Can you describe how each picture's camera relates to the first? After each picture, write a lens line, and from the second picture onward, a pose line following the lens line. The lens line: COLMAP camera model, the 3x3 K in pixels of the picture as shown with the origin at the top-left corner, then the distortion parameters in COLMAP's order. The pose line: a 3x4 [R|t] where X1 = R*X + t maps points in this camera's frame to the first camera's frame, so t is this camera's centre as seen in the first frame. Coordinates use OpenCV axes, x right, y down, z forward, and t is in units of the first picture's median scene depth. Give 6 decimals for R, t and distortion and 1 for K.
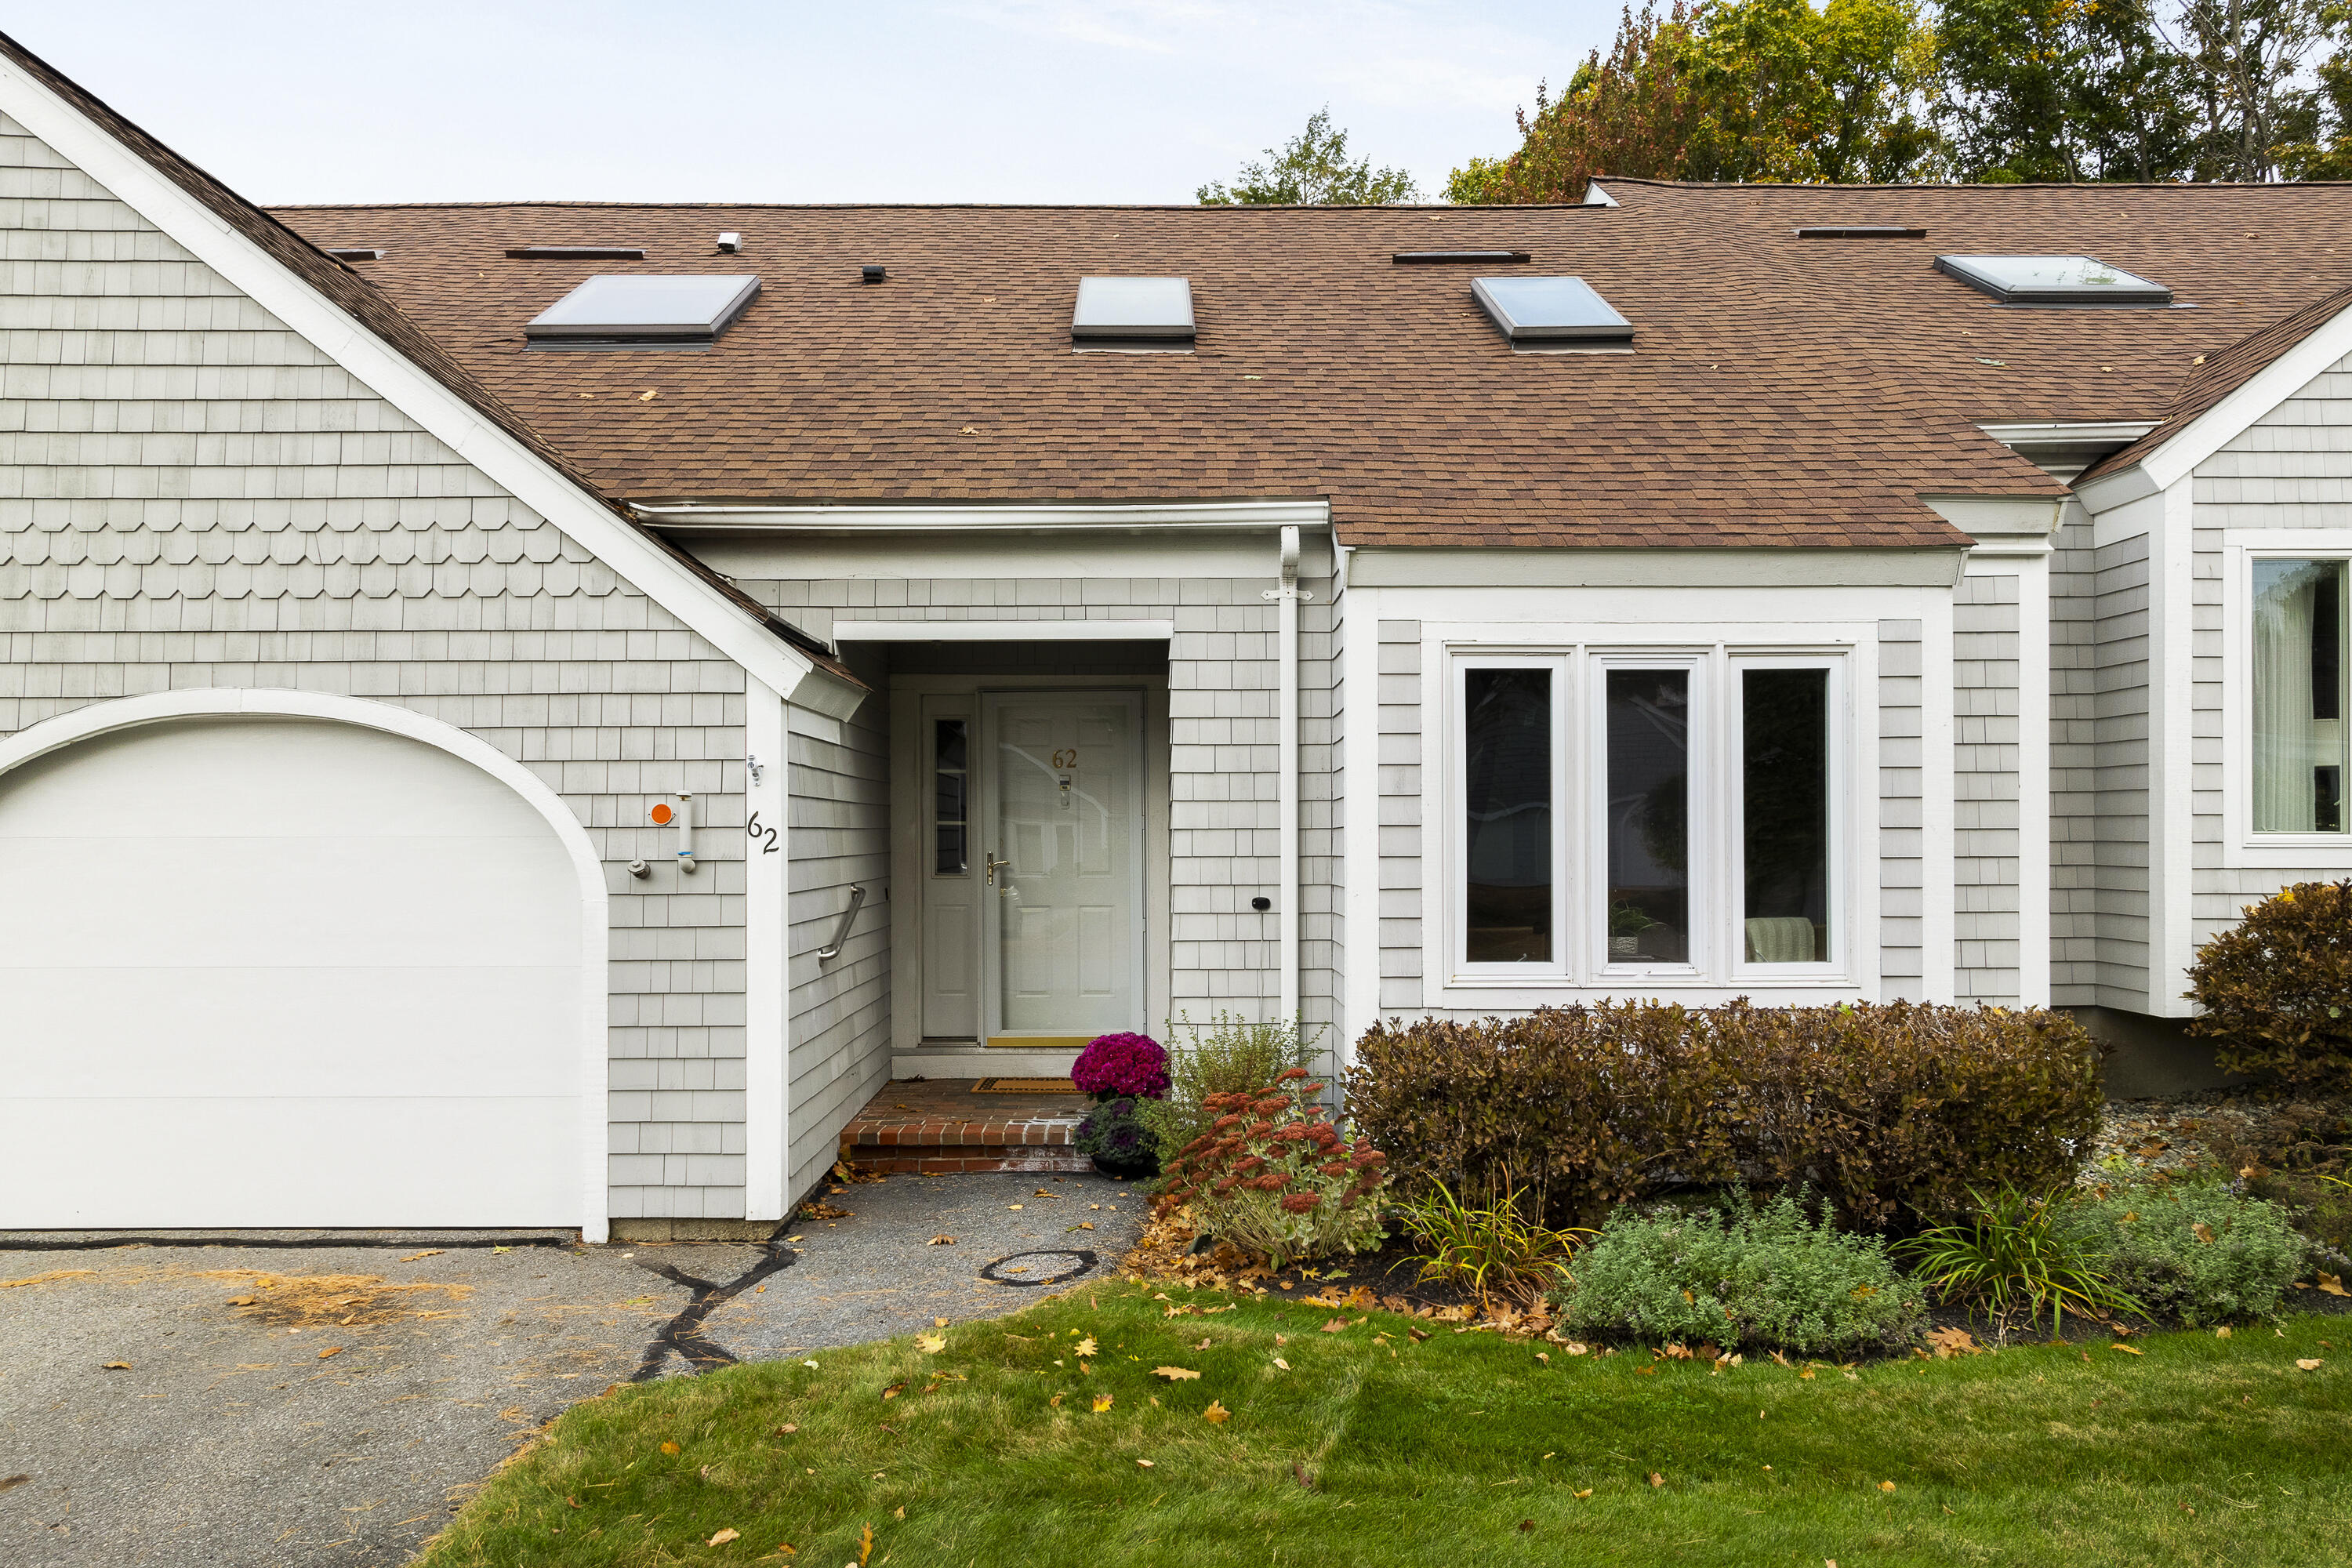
lens RADIAL K [[1643.8, 0, 1172.7], [0, 1643.8, 811.5], [0, 0, 1]] dist [-0.000160, -0.002122]
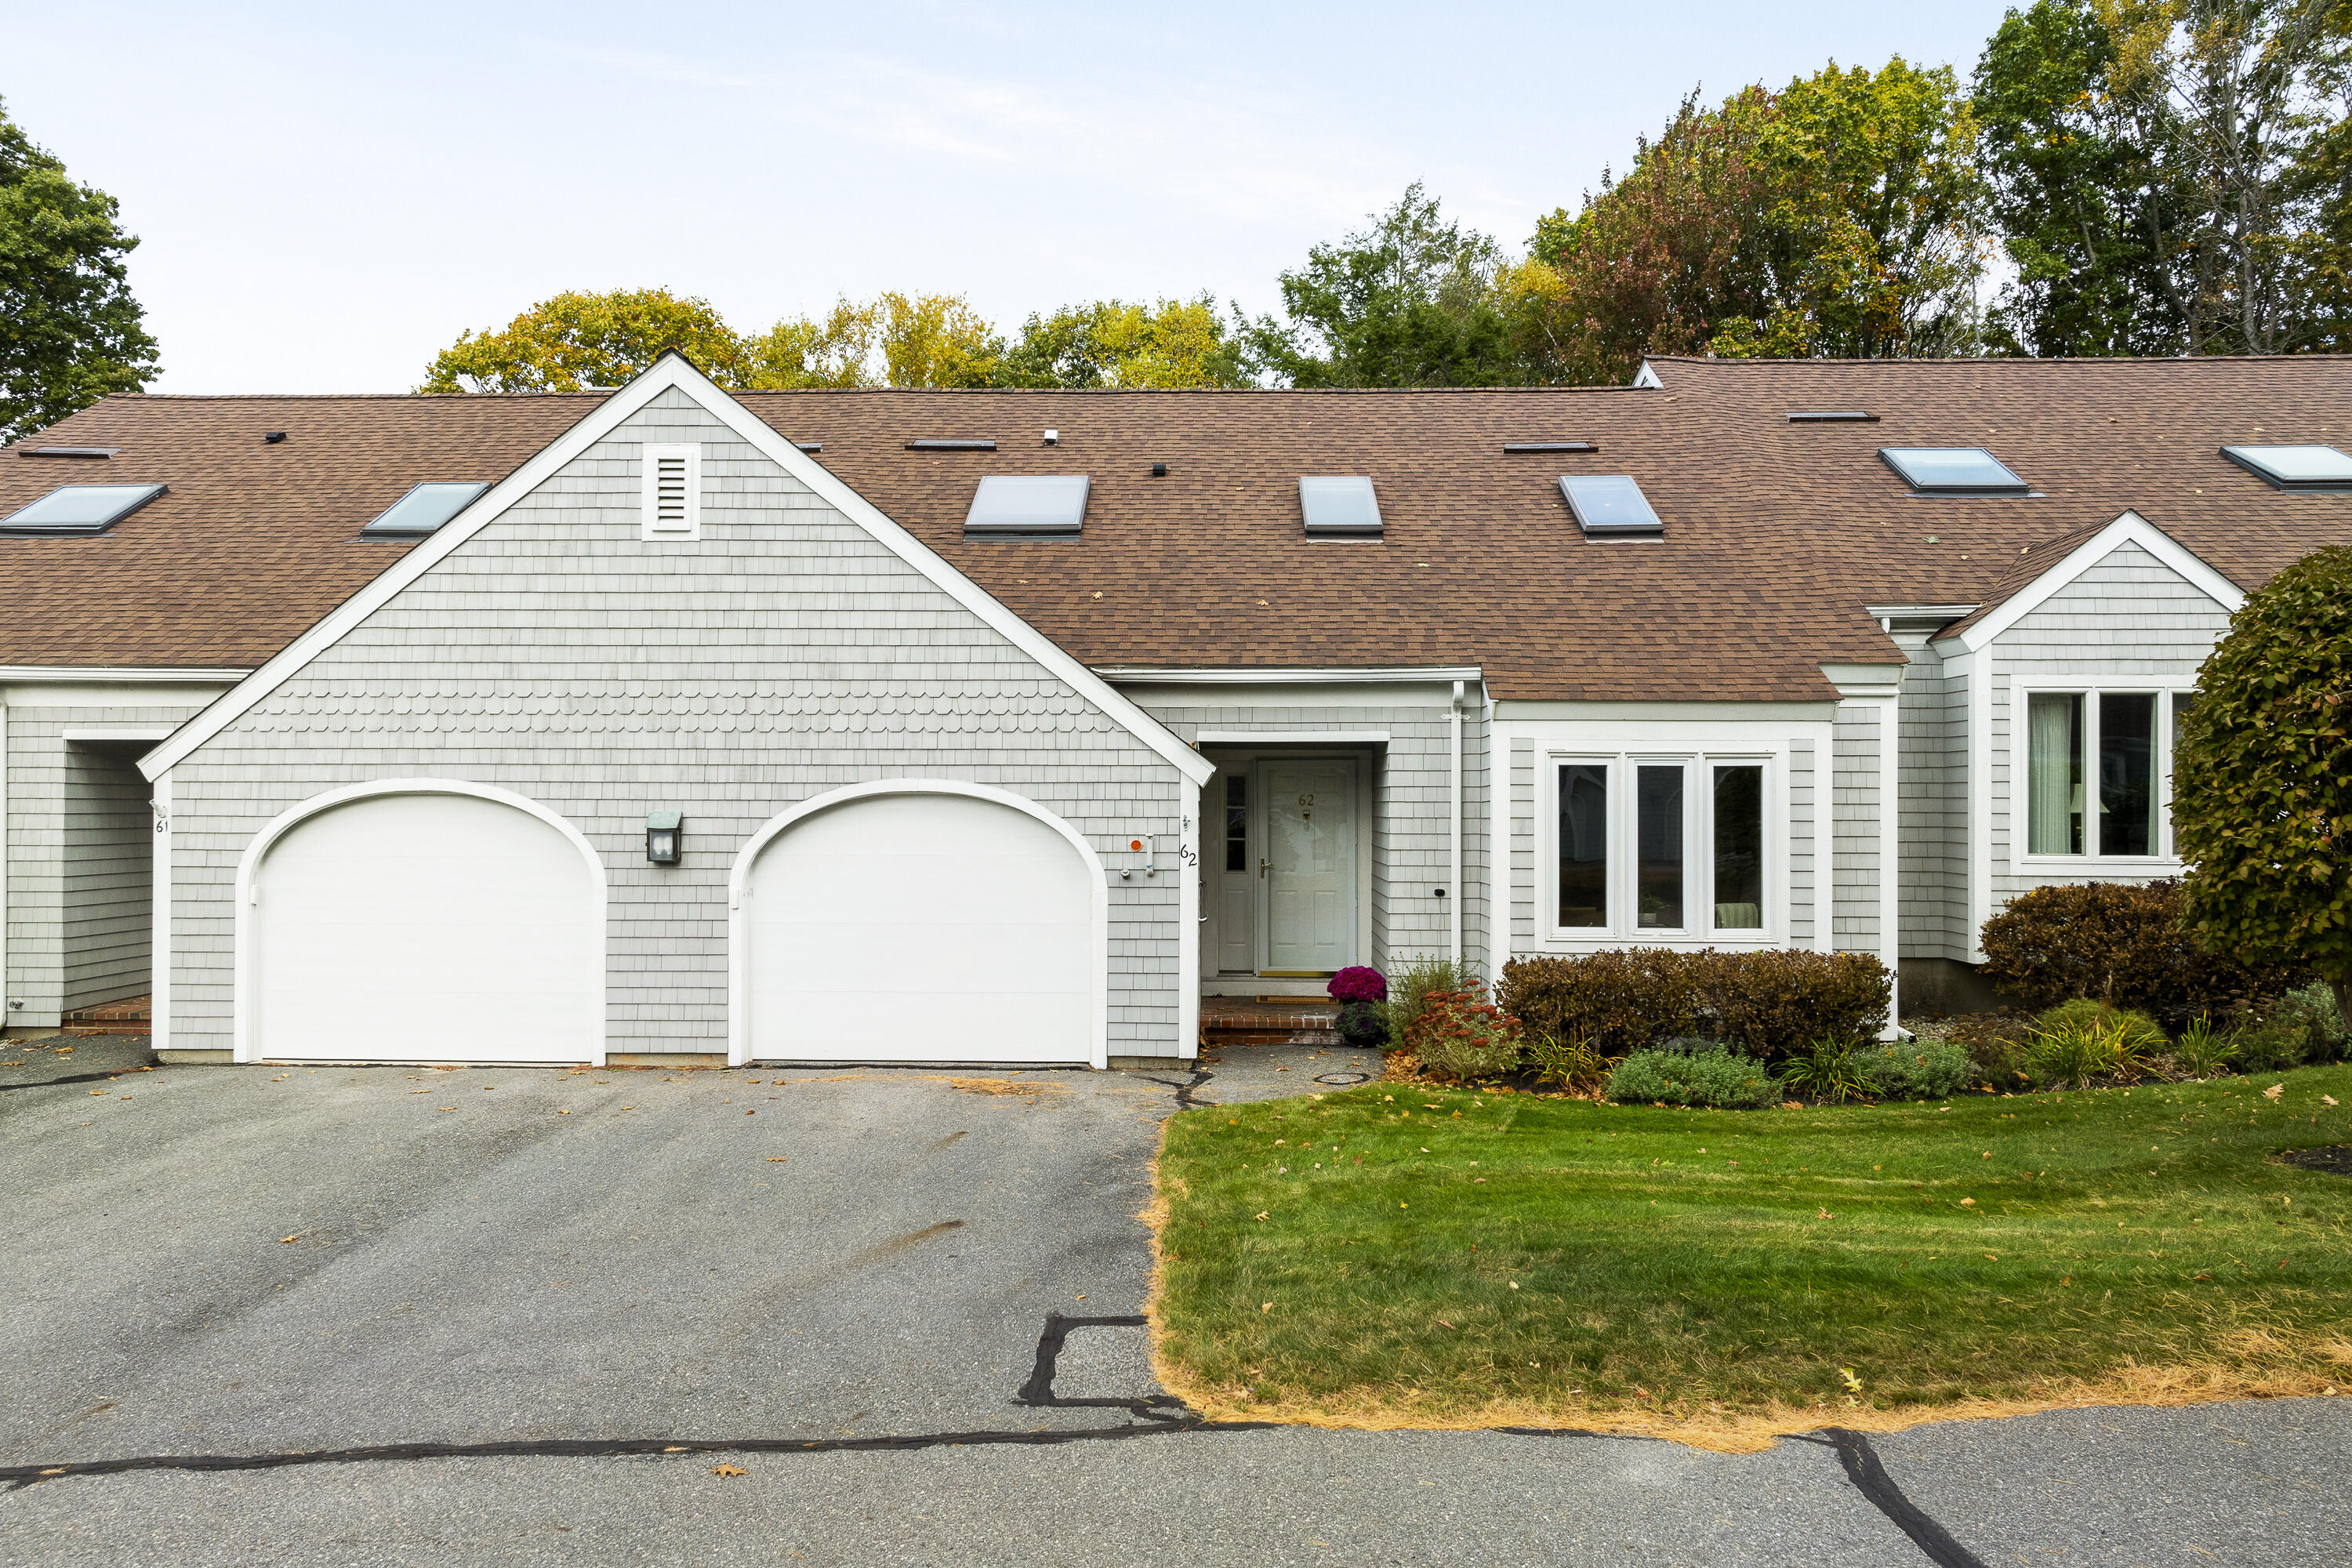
lens RADIAL K [[1658.4, 0, 1164.2], [0, 1658.4, 768.8], [0, 0, 1]] dist [-0.002711, -0.001149]
pose [[0.998993, 0.004900, -0.044606, -0.173933], [-0.005158, 0.999971, -0.005664, -0.069482], [0.044577, 0.005888, 0.998989, -0.840425]]
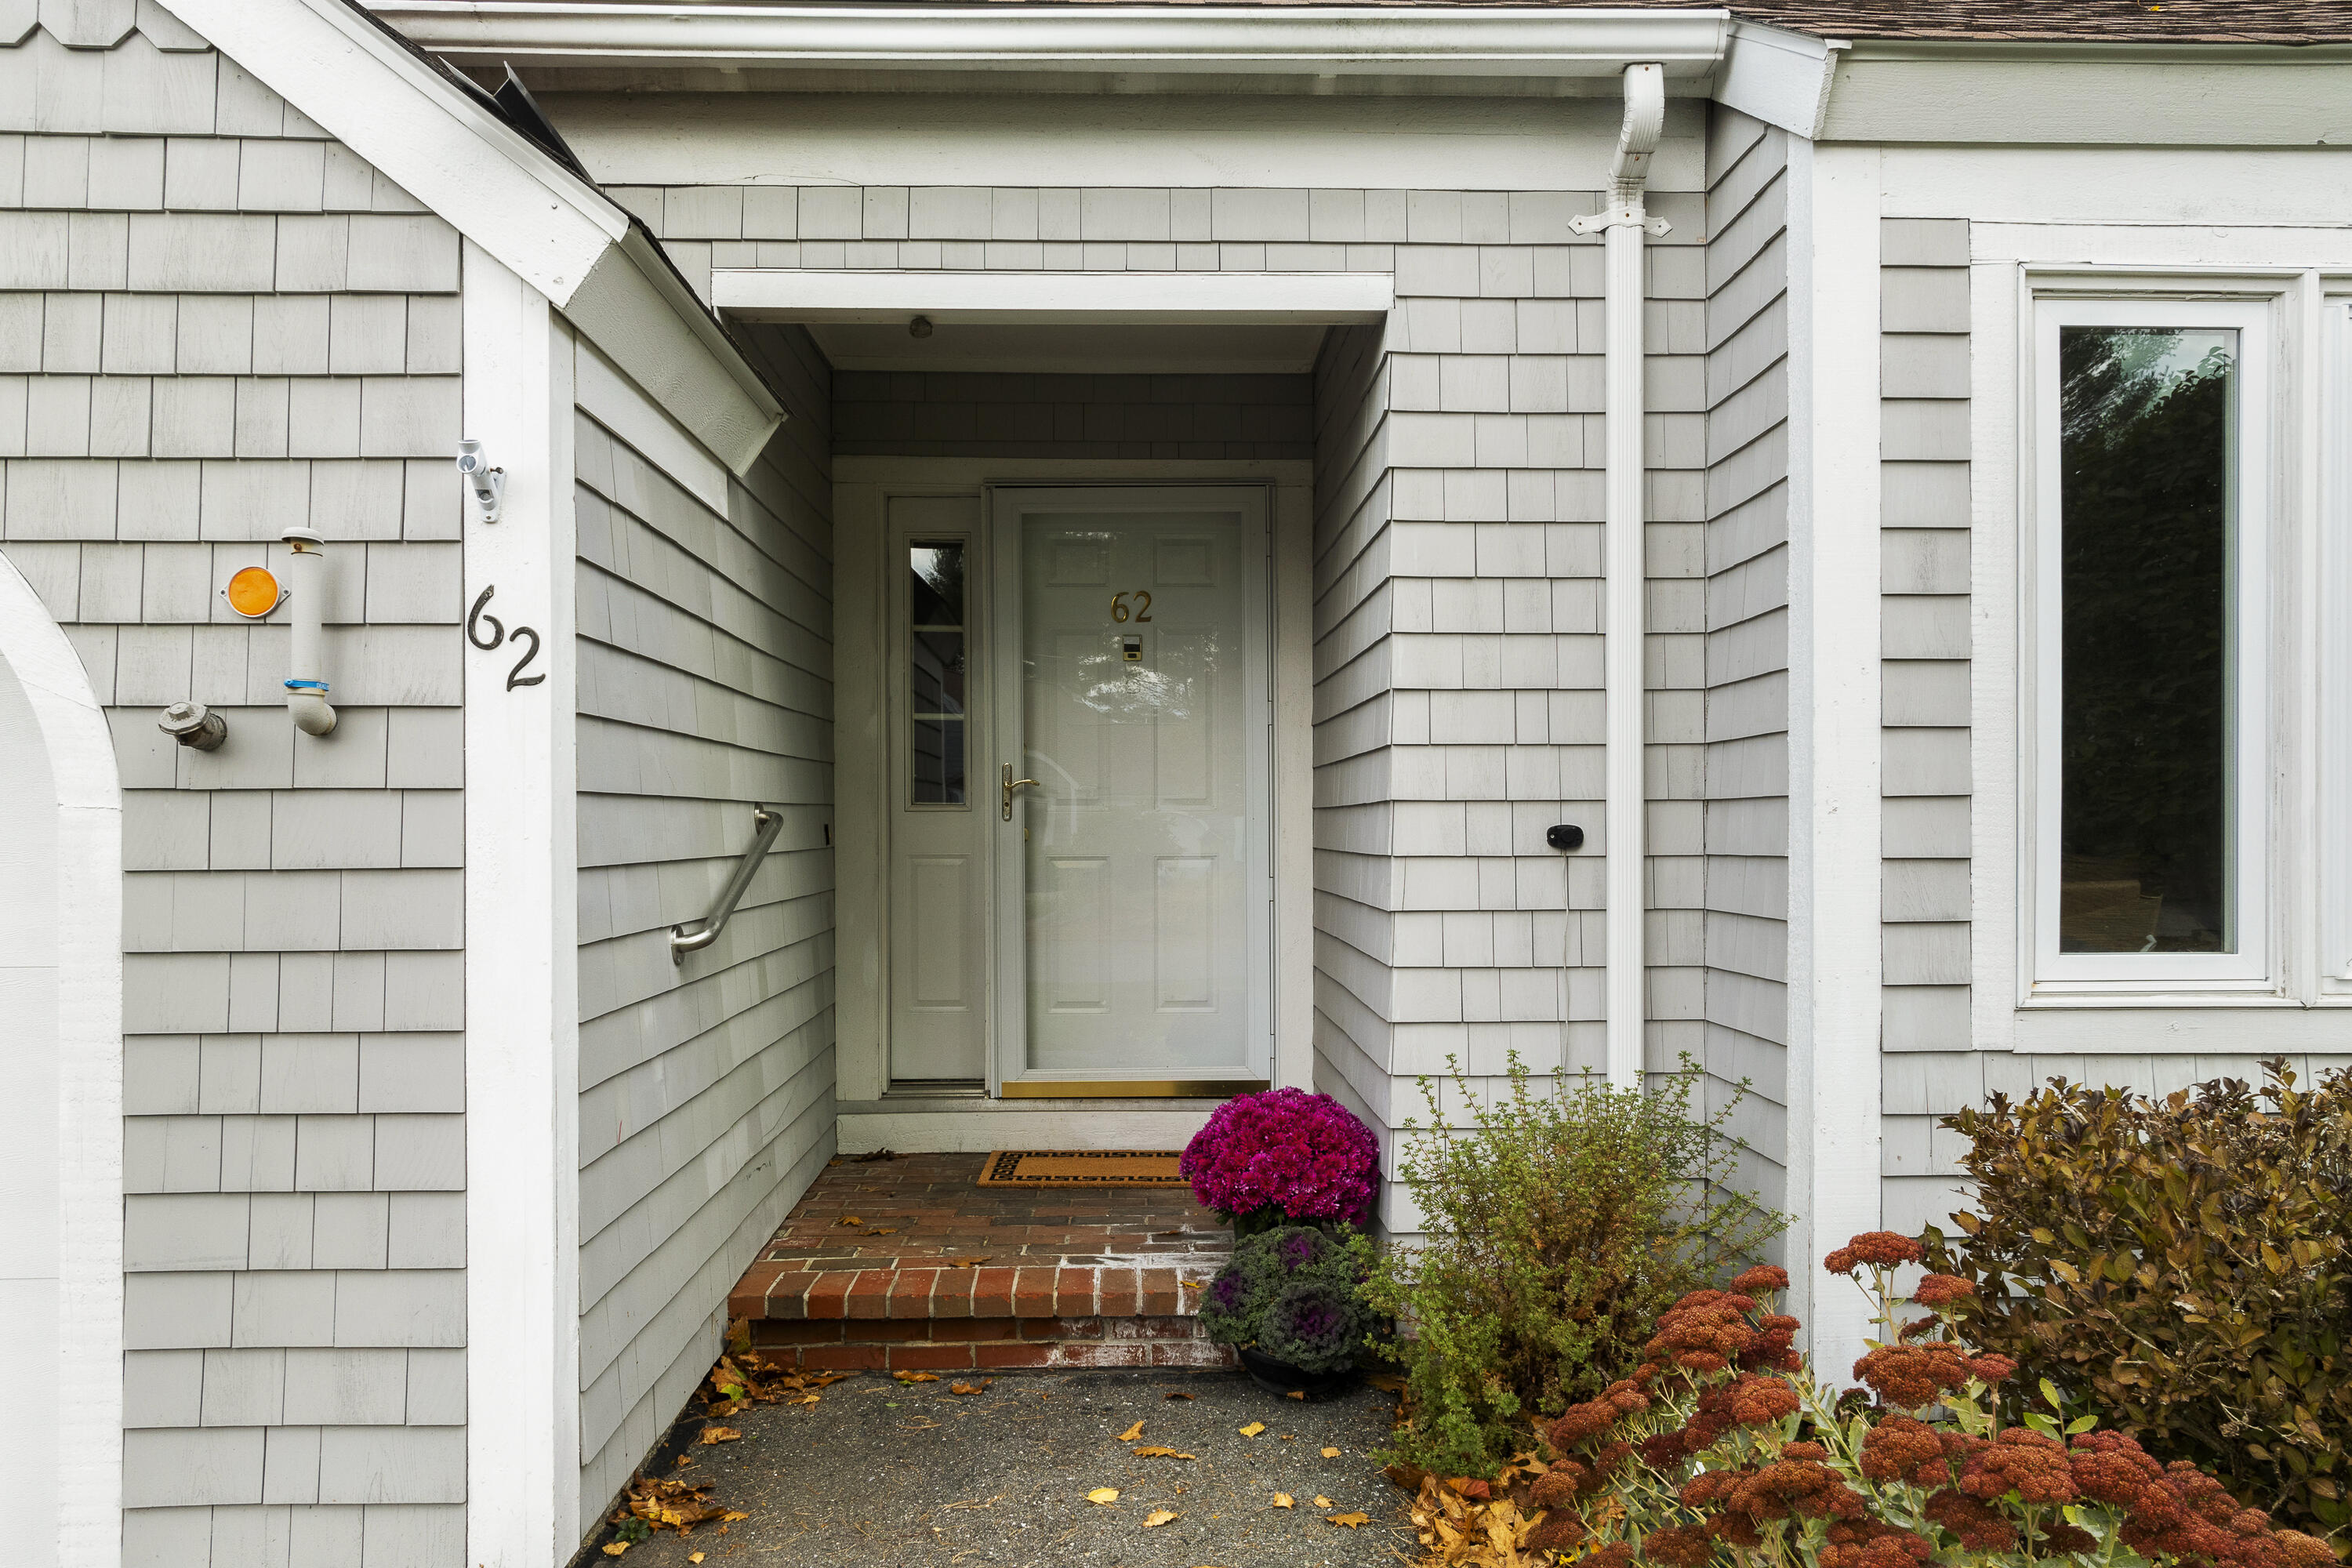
lens RADIAL K [[1653.5, 0, 1164.7], [0, 1653.5, 811.9], [0, 0, 1]] dist [-0.002938, -0.000464]
pose [[0.999815, 0.000530, 0.019233, -0.085263], [-0.000695, 0.999963, 0.008560, 0.047222], [-0.019228, -0.008572, 0.999778, 0.532128]]
